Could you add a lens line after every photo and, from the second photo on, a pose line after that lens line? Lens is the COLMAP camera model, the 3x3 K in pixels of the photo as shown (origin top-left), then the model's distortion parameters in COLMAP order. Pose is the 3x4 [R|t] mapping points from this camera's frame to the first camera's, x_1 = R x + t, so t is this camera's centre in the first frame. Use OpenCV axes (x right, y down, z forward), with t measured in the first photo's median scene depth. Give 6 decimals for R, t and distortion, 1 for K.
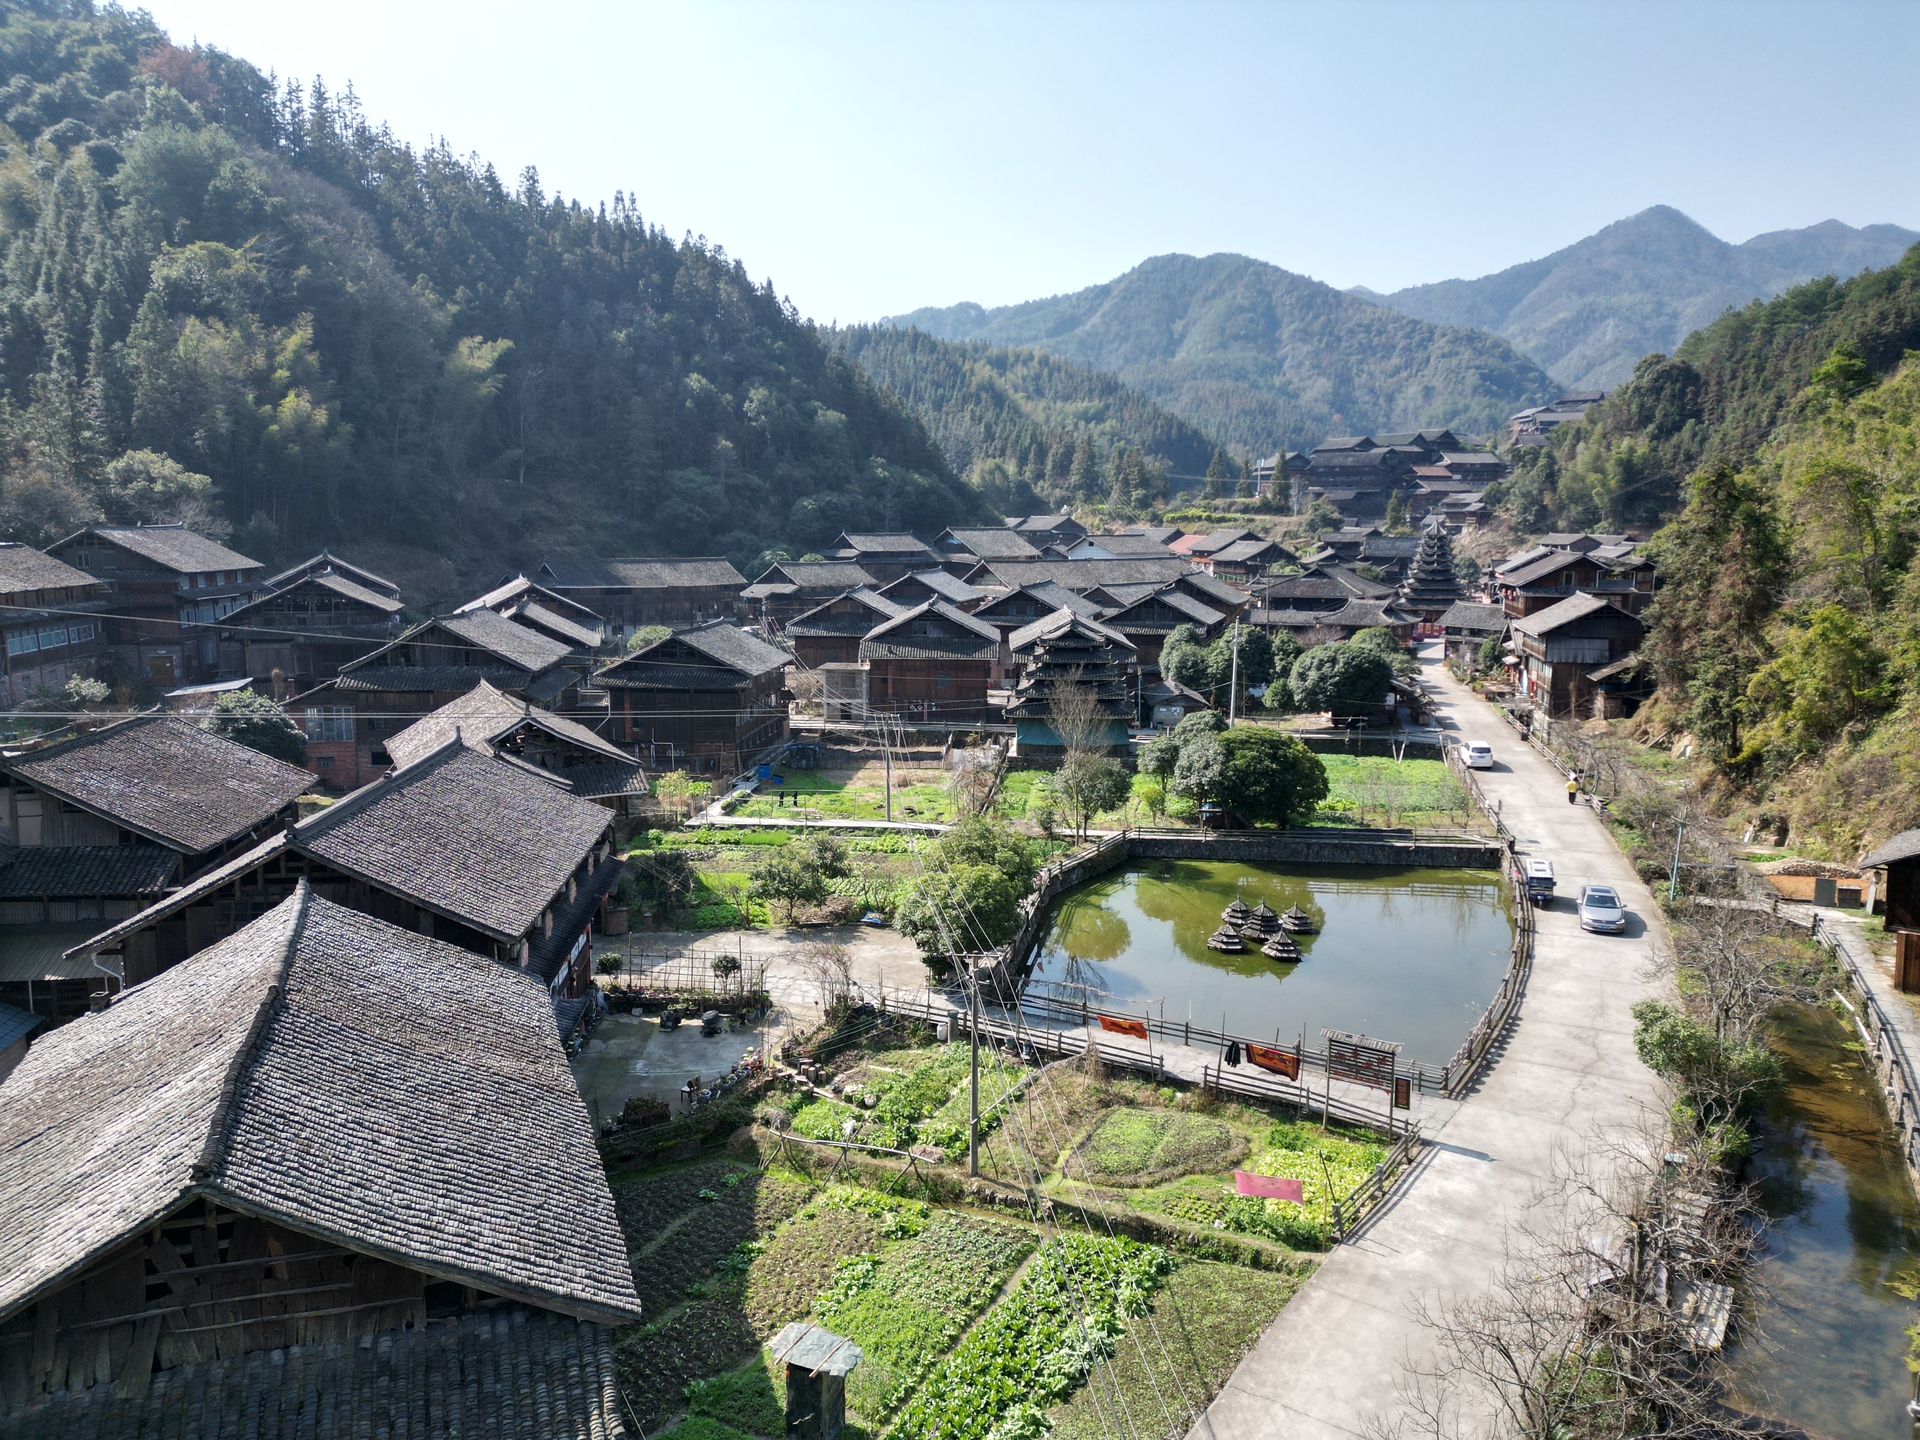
lens RADIAL K [[1333.4, 0, 963.9], [0, 1333.4, 718.9], [0, 0, 1]] dist [0.084781, -0.078814]
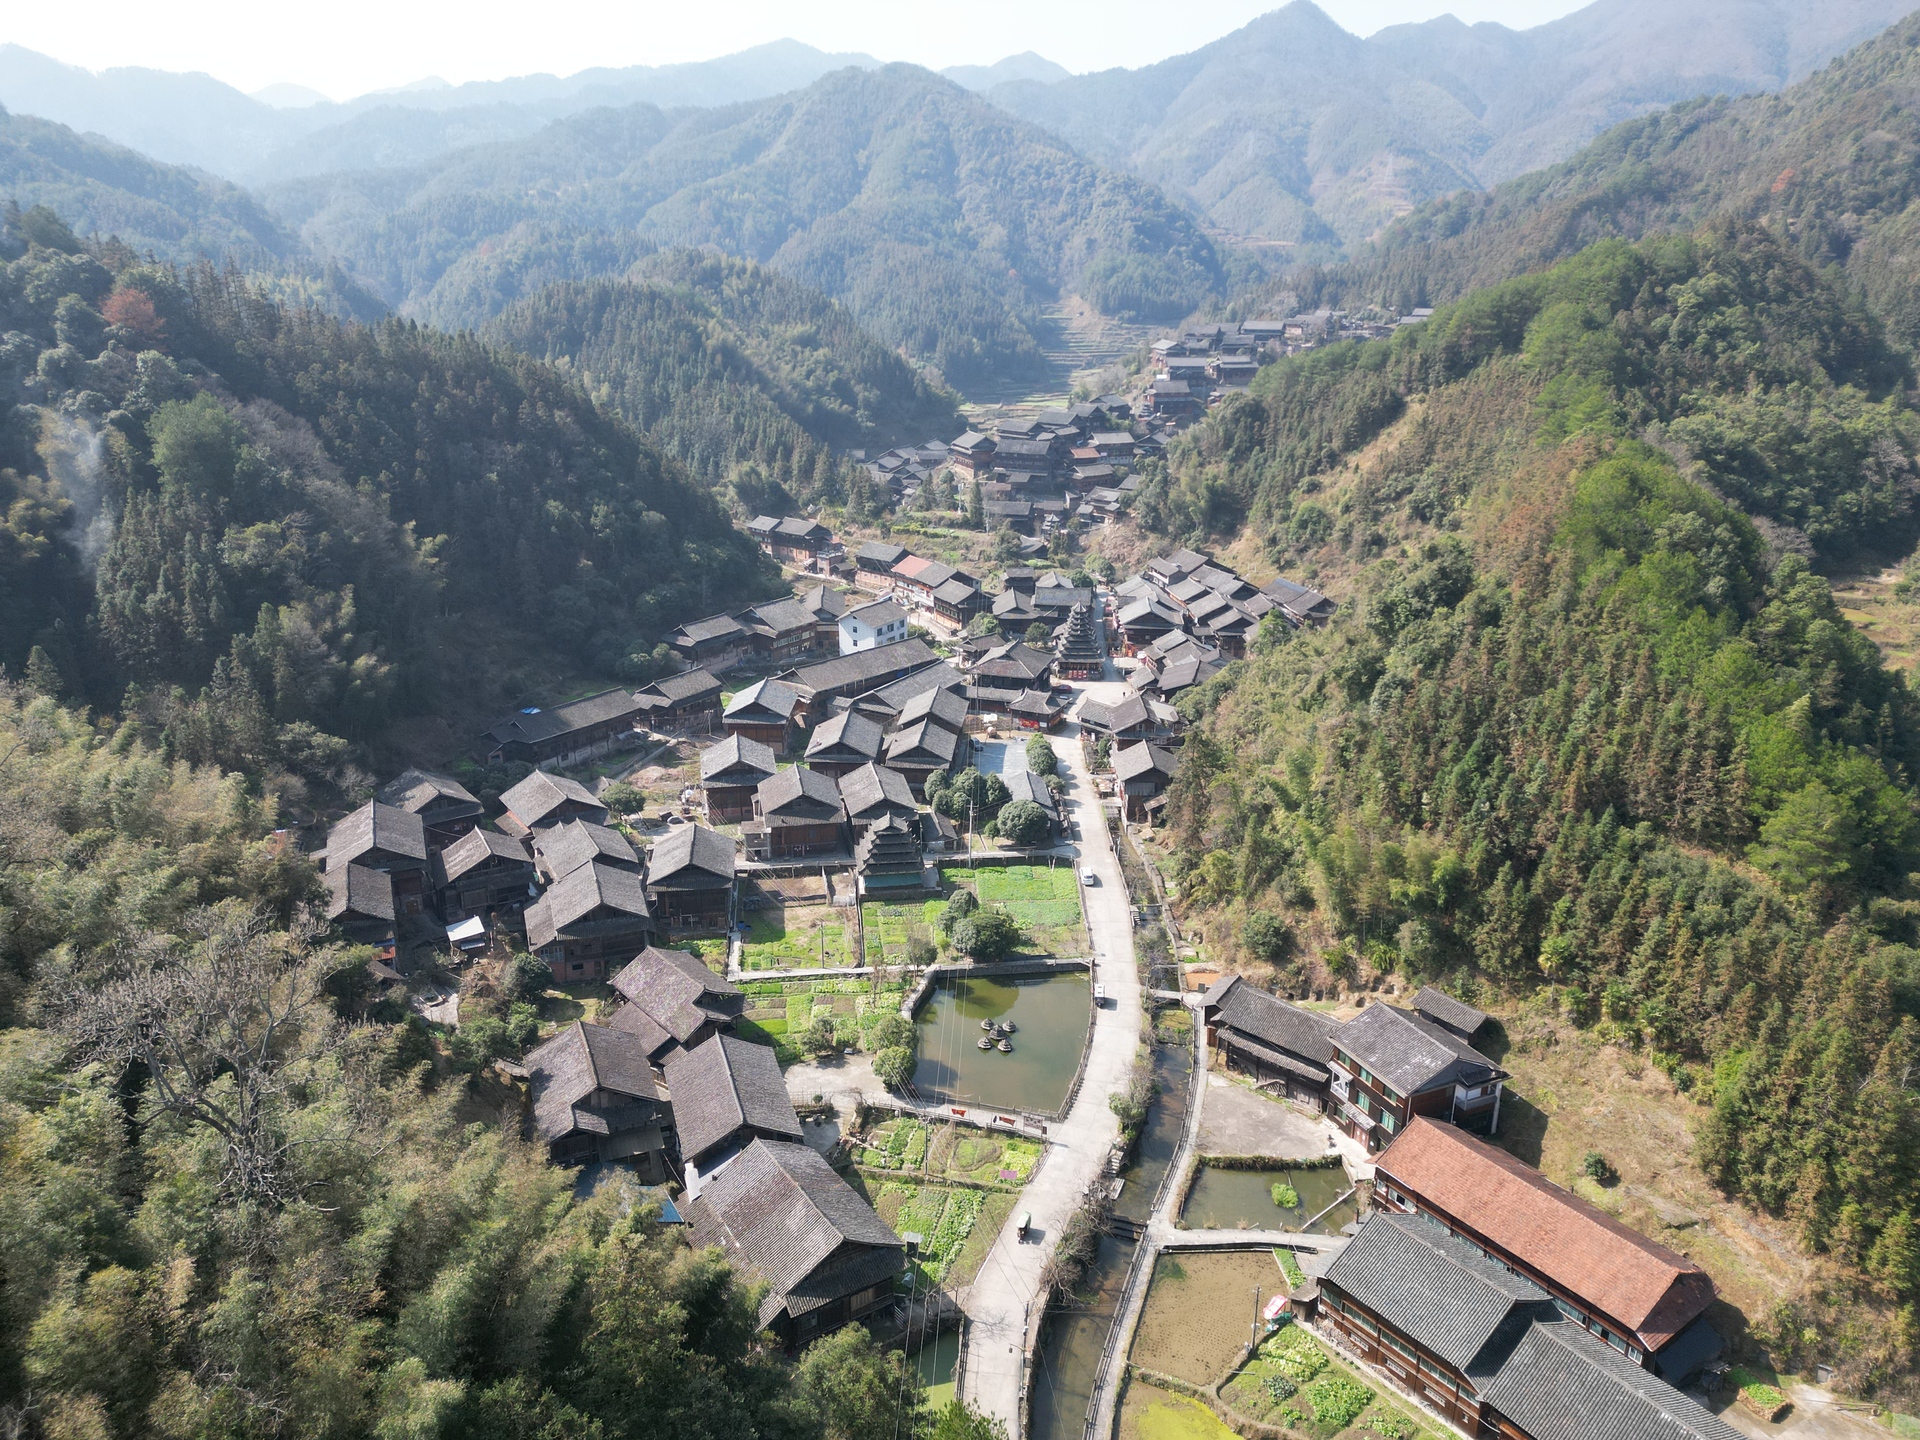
lens RADIAL K [[1333.4, 0, 963.9], [0, 1333.4, 718.9], [0, 0, 1]] dist [0.084781, -0.078814]
pose [[0.972882, -0.065881, 0.221722, -0.204399], [0.025180, 0.983048, 0.181609, -0.499553], [-0.229928, -0.171101, 0.958049, -0.741970]]
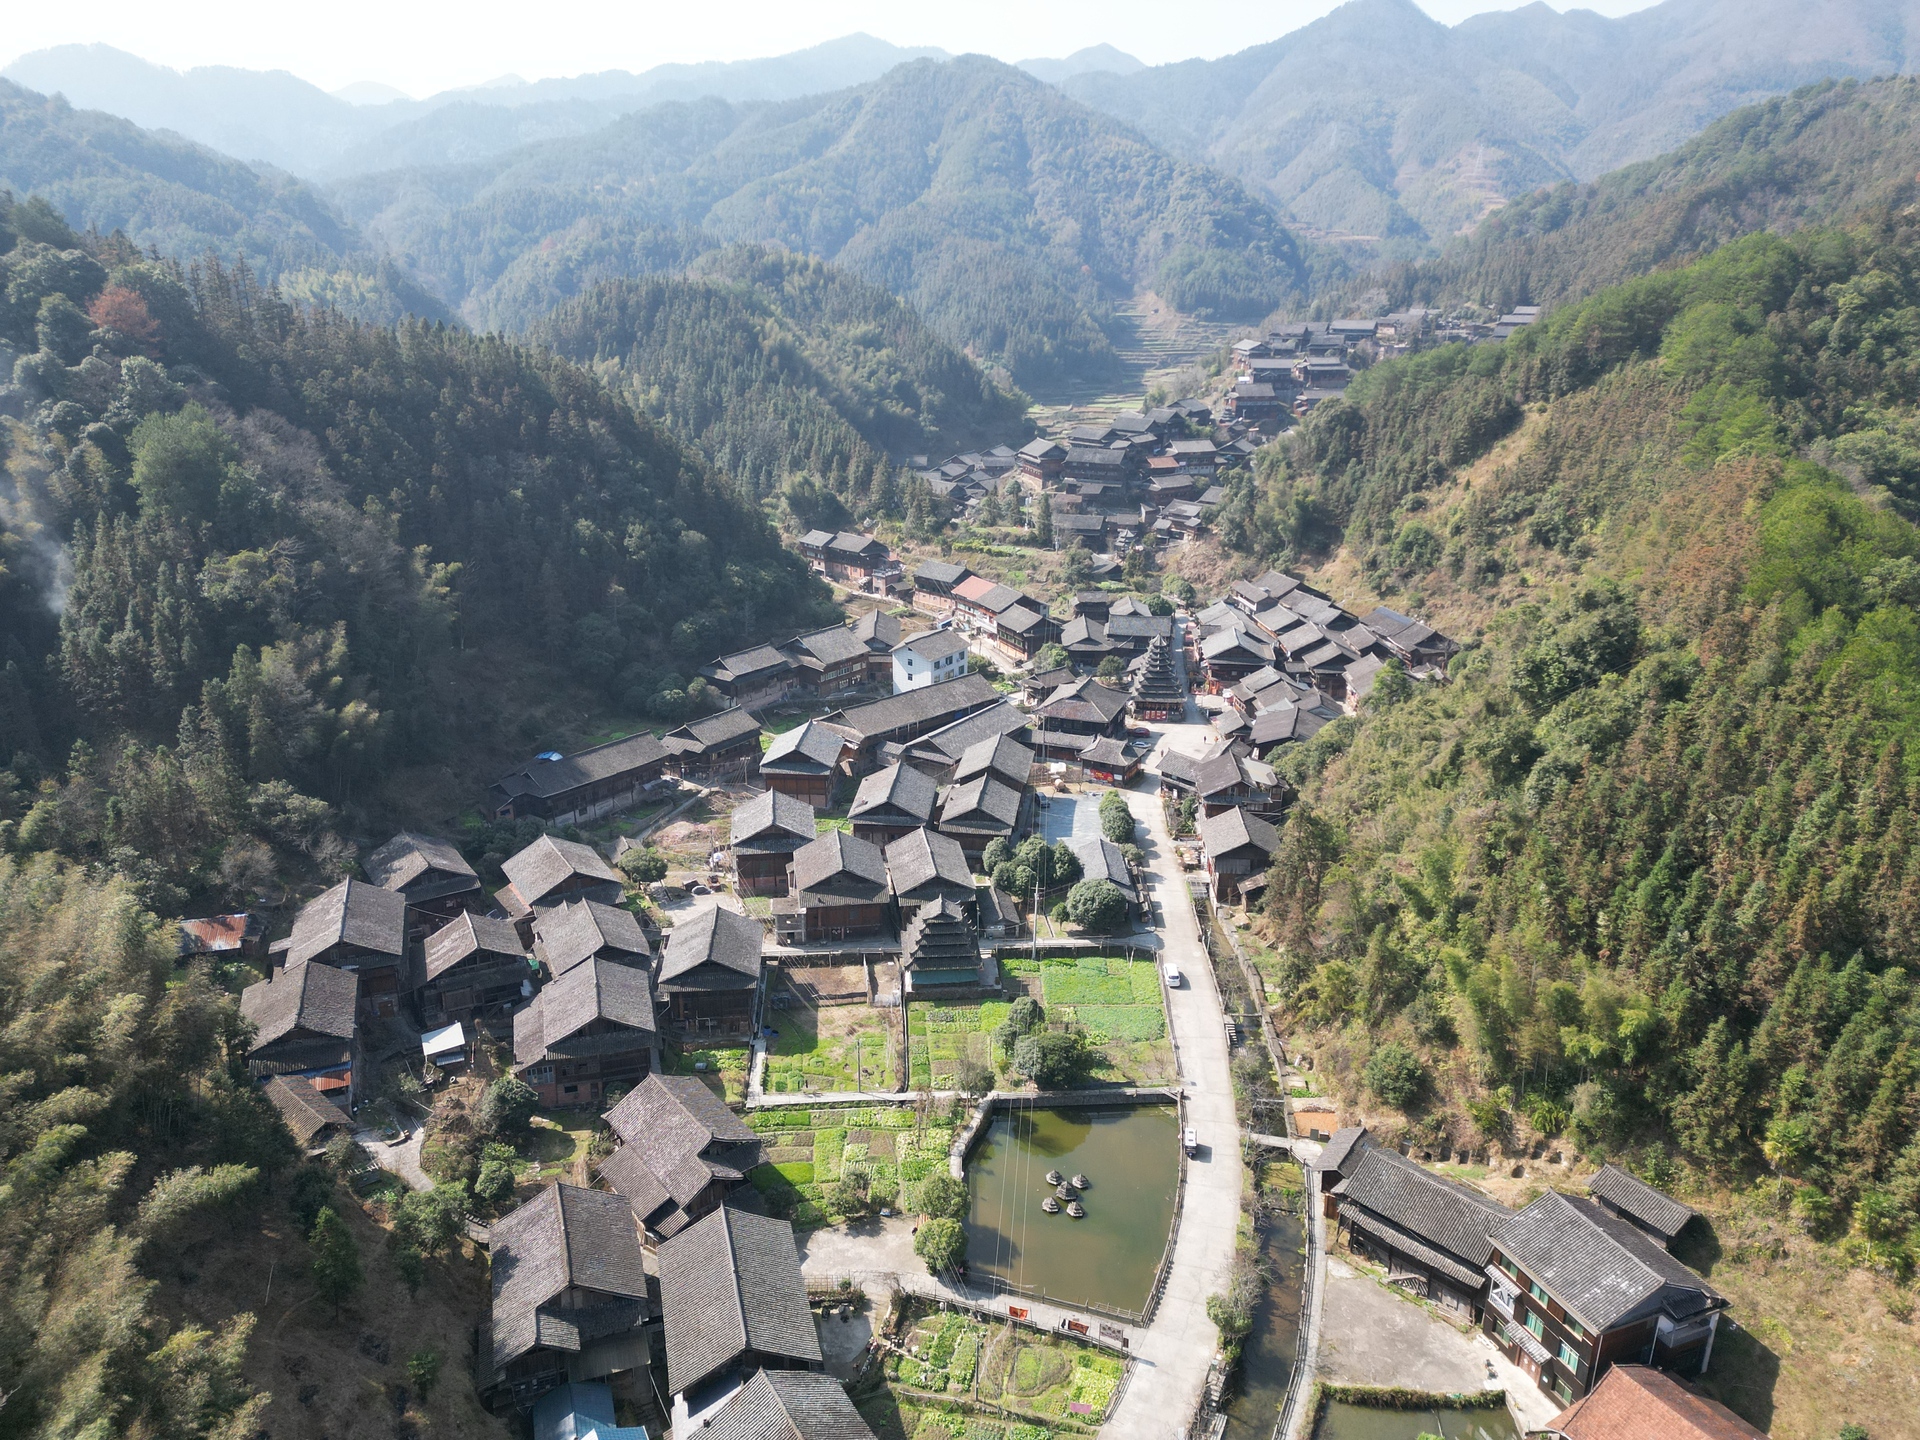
lens RADIAL K [[1333.4, 0, 963.9], [0, 1333.4, 718.9], [0, 0, 1]] dist [0.084781, -0.078814]
pose [[0.983057, -0.050809, 0.176118, -0.151677], [0.017944, 0.982875, 0.183398, -0.536351], [-0.182420, -0.177130, 0.967134, -0.497771]]
